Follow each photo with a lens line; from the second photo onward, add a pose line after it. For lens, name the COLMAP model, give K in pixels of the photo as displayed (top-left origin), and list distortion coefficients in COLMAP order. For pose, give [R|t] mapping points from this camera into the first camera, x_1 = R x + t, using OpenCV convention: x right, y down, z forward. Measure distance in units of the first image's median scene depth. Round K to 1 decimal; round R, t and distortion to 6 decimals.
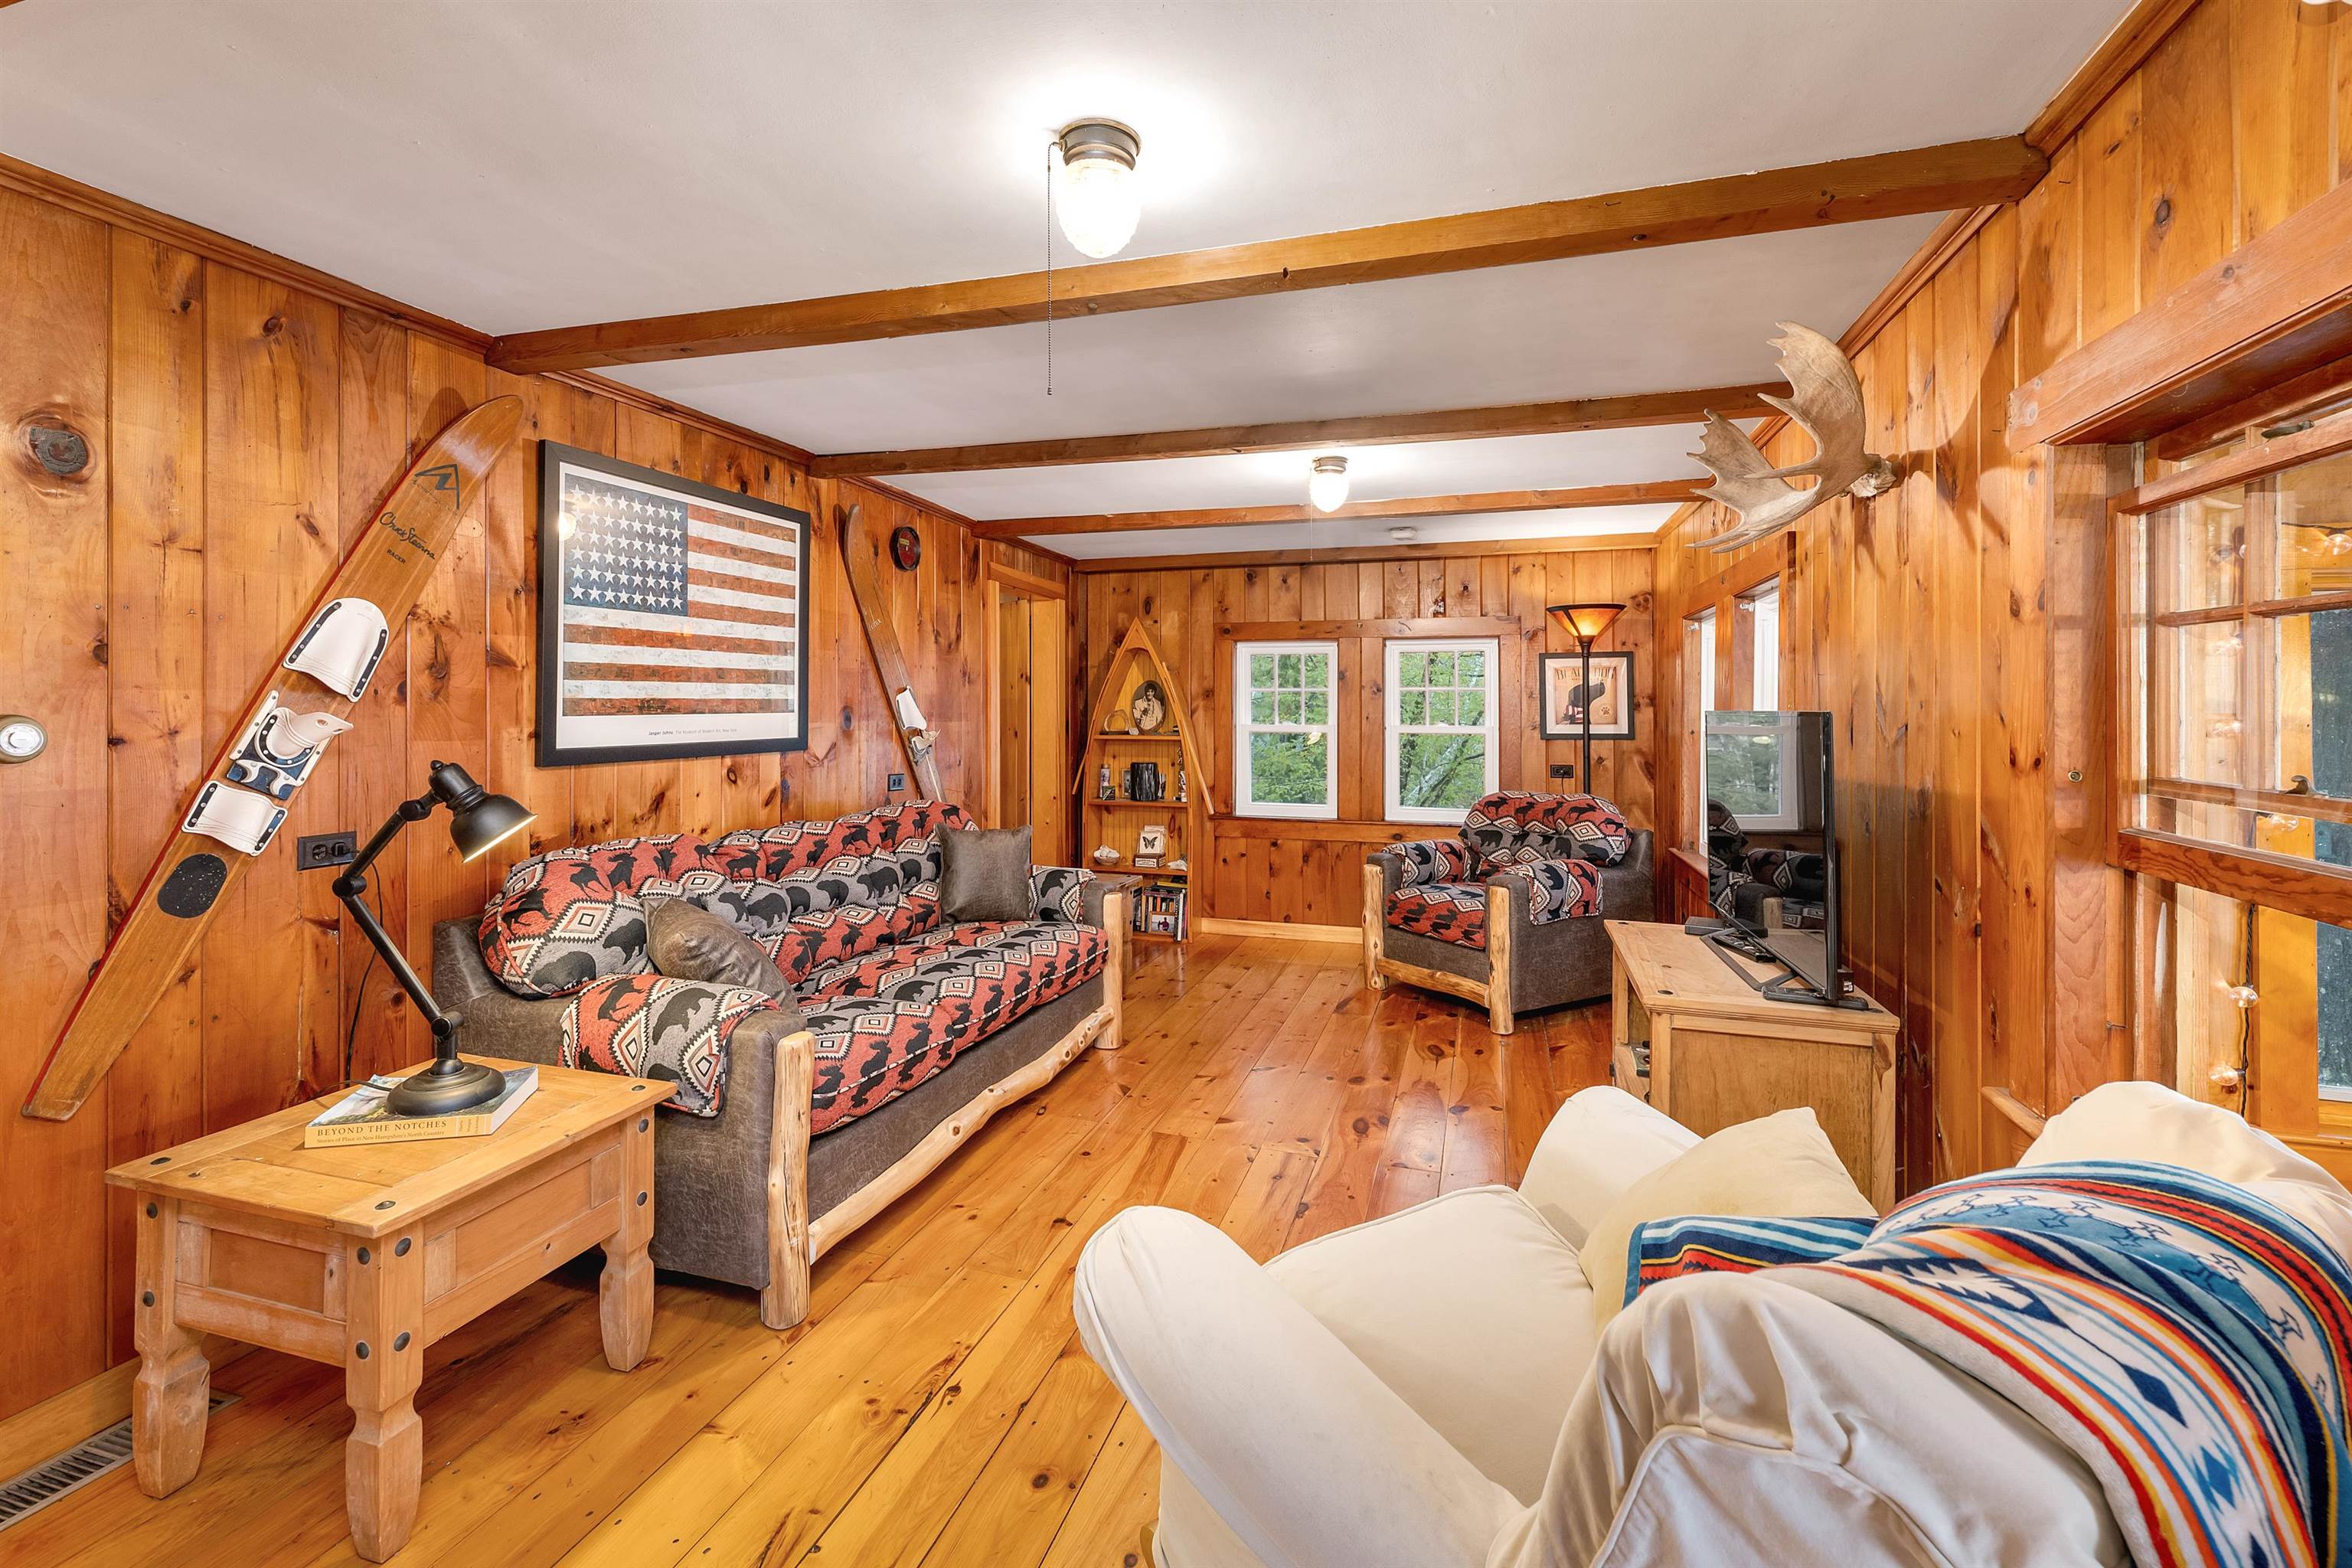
lens RADIAL K [[1016.0, 0, 1173.0], [0, 1016.0, 710.9], [0, 0, 1]] dist [-0.003532, -0.000091]
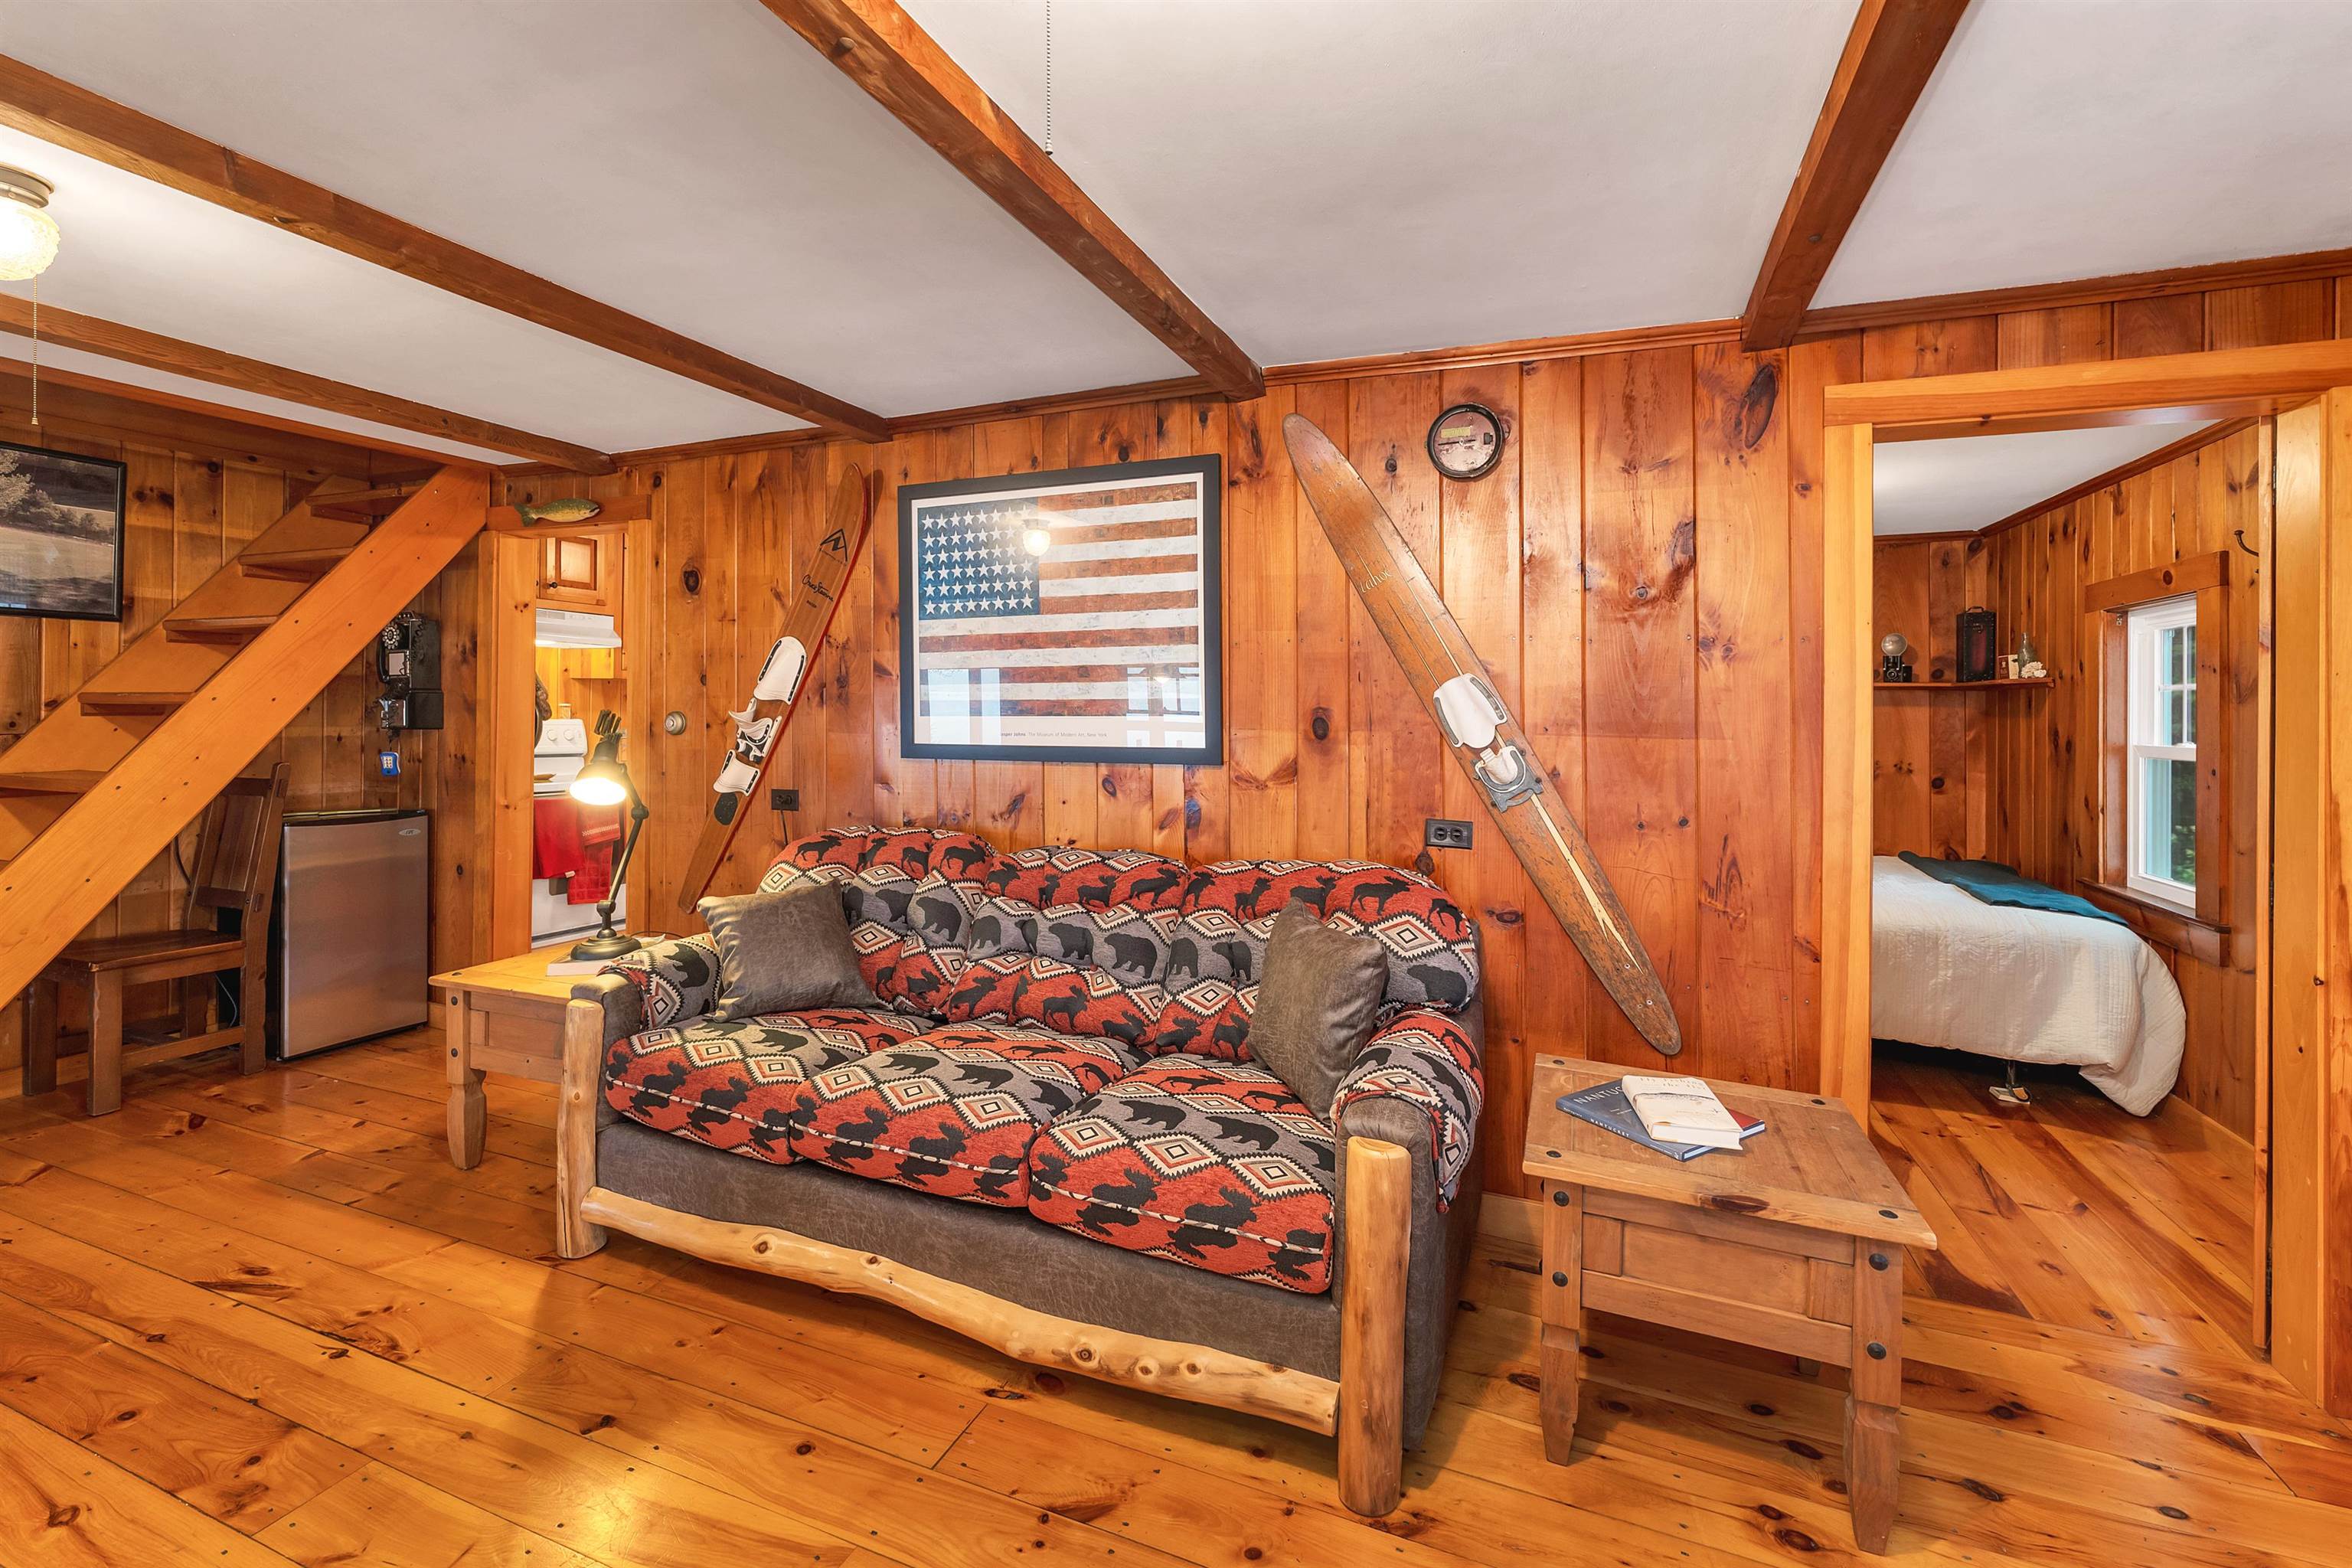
lens RADIAL K [[1016.0, 0, 1173.0], [0, 1016.0, 710.9], [0, 0, 1]] dist [-0.003532, -0.000091]
pose [[-0.080134, 0.002083, -0.996782, 0.494371], [-0.004775, 0.999986, 0.002473, -0.004648], [0.996773, 0.004958, -0.080123, 1.258700]]
